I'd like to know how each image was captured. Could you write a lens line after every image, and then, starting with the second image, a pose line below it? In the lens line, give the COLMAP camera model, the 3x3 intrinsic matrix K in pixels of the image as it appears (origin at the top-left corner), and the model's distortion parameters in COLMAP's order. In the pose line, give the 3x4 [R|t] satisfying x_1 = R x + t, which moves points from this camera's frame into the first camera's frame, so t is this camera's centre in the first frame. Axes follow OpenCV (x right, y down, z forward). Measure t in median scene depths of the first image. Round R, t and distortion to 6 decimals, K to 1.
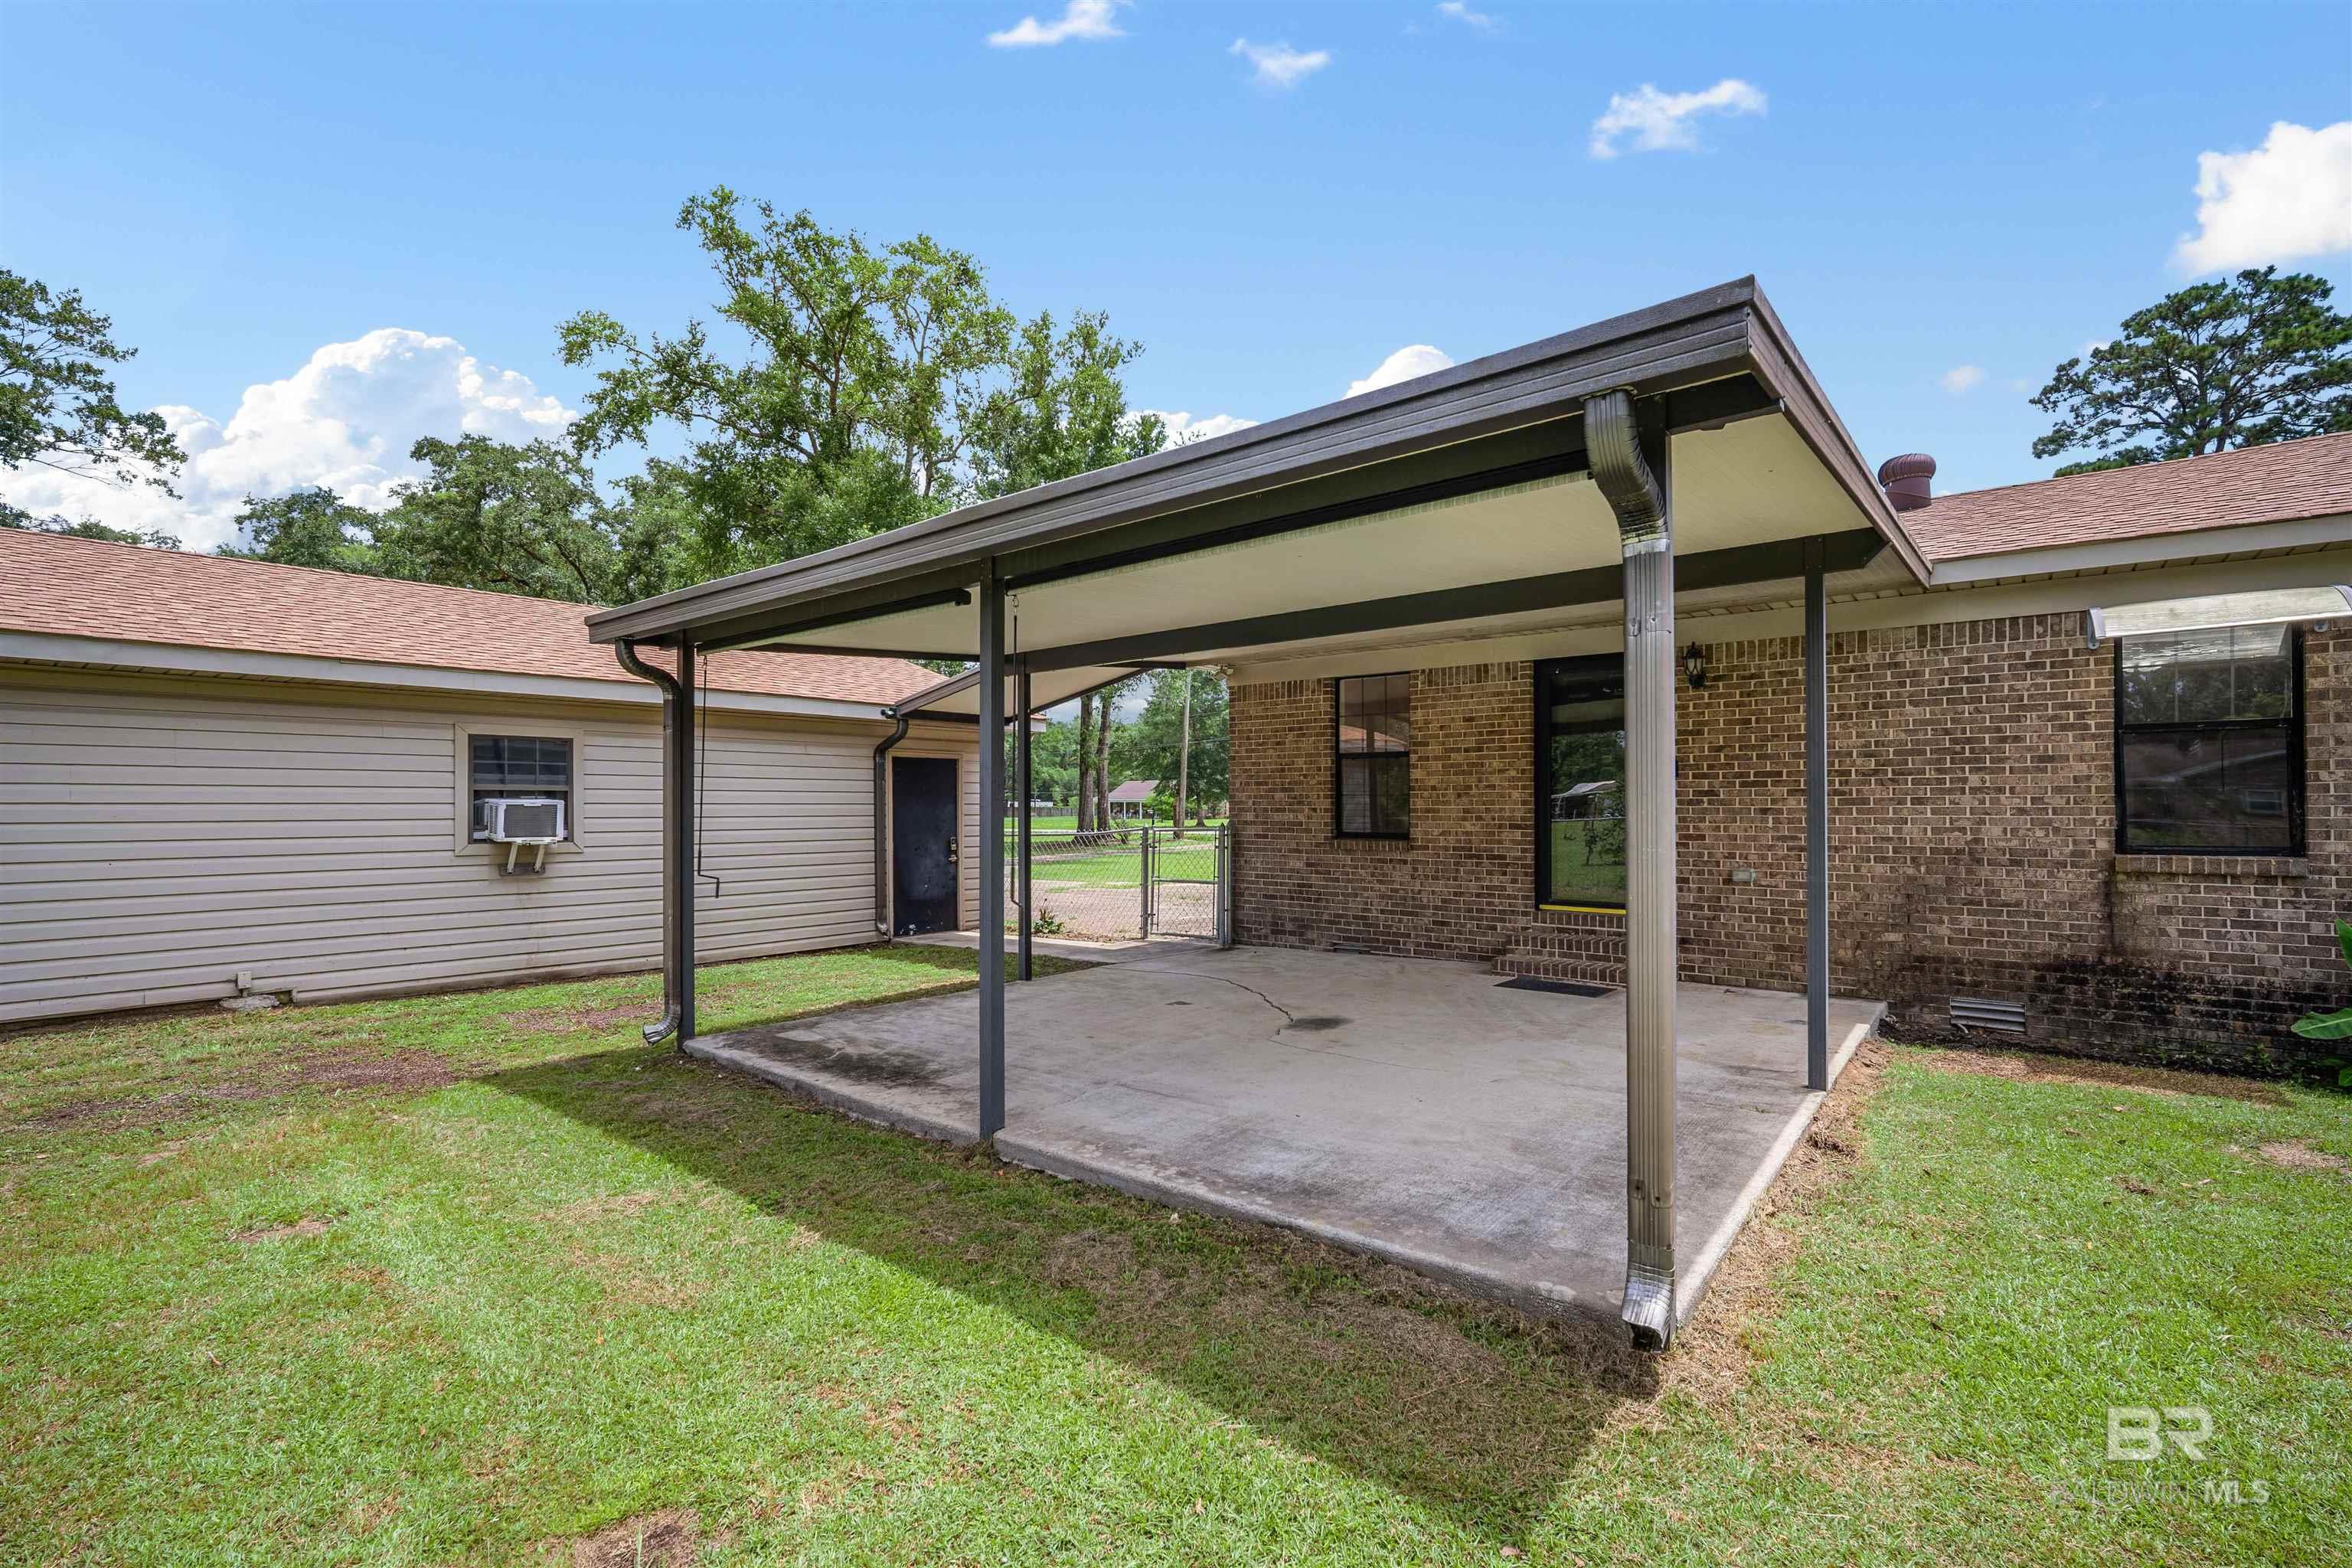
lens RADIAL K [[1065.6, 0, 1176.0], [0, 1065.6, 803.3], [0, 0, 1]] dist [-0.003845, 0.001705]
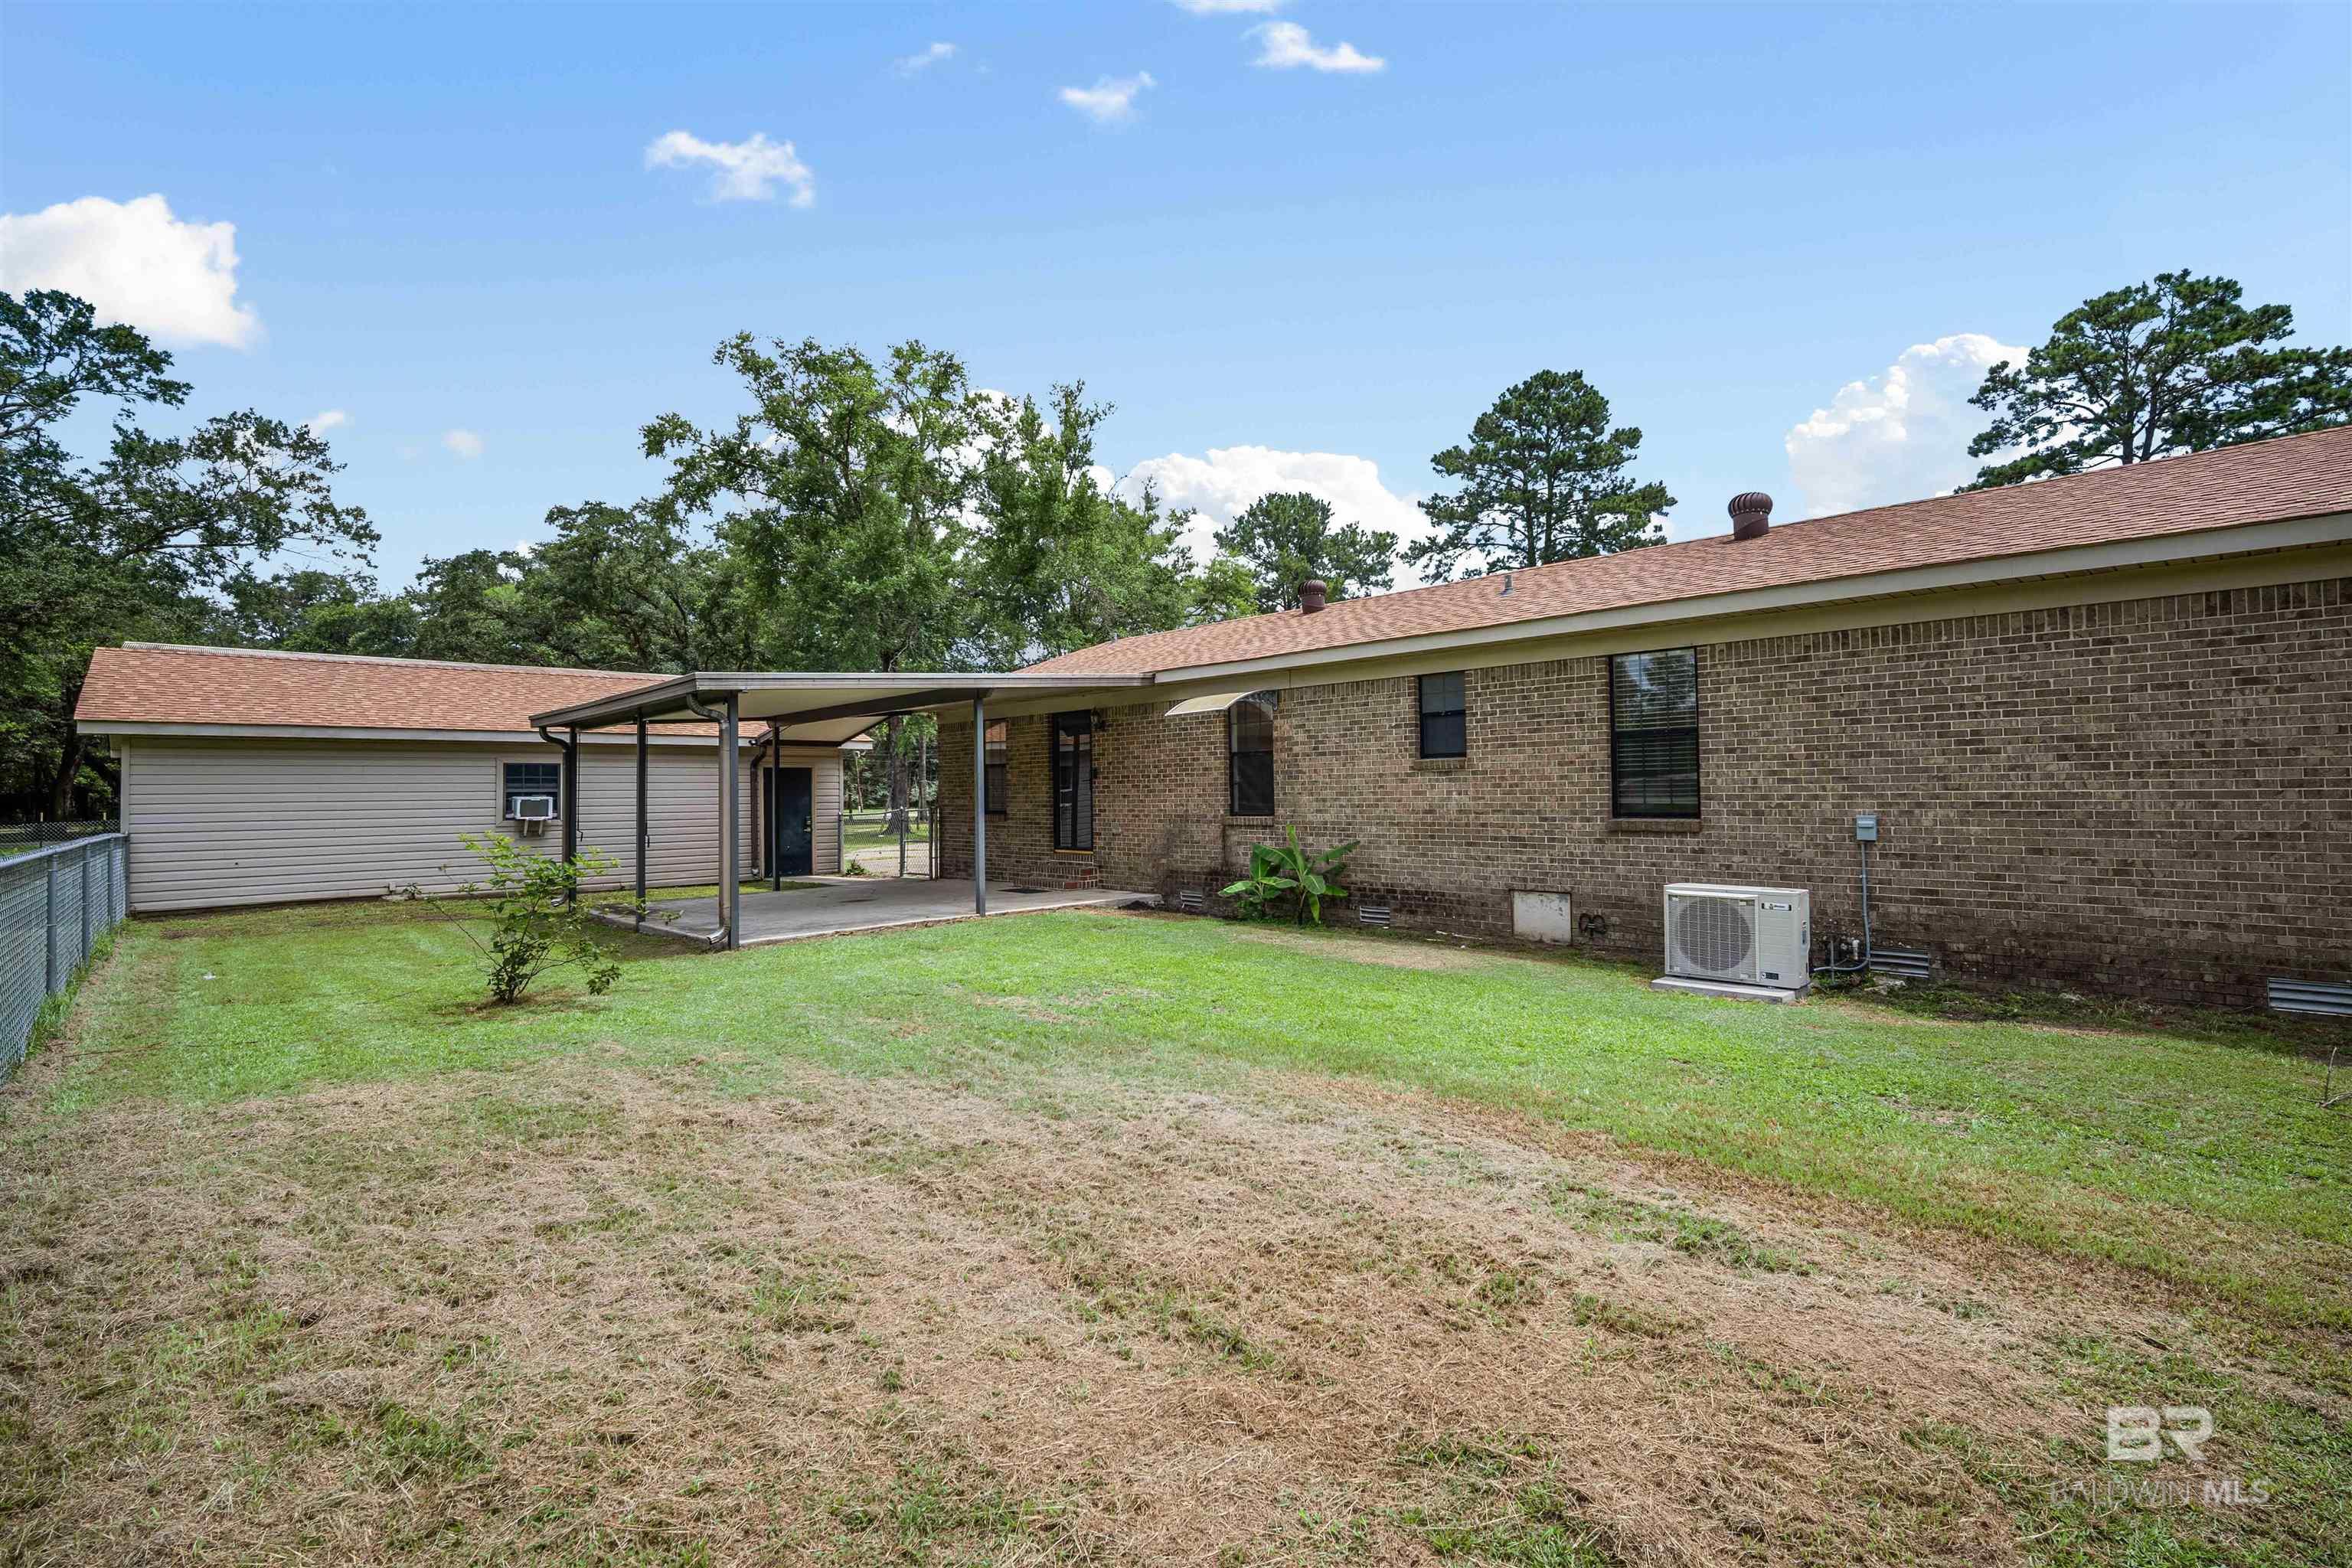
lens RADIAL K [[1065.6, 0, 1175.7], [0, 1065.6, 770.2], [0, 0, 1]] dist [-0.003845, 0.001705]
pose [[0.993768, -0.013757, -0.110616, 0.191980], [0.011726, 0.999751, -0.018988, -0.000455], [0.110849, 0.017572, 0.993682, -0.196636]]
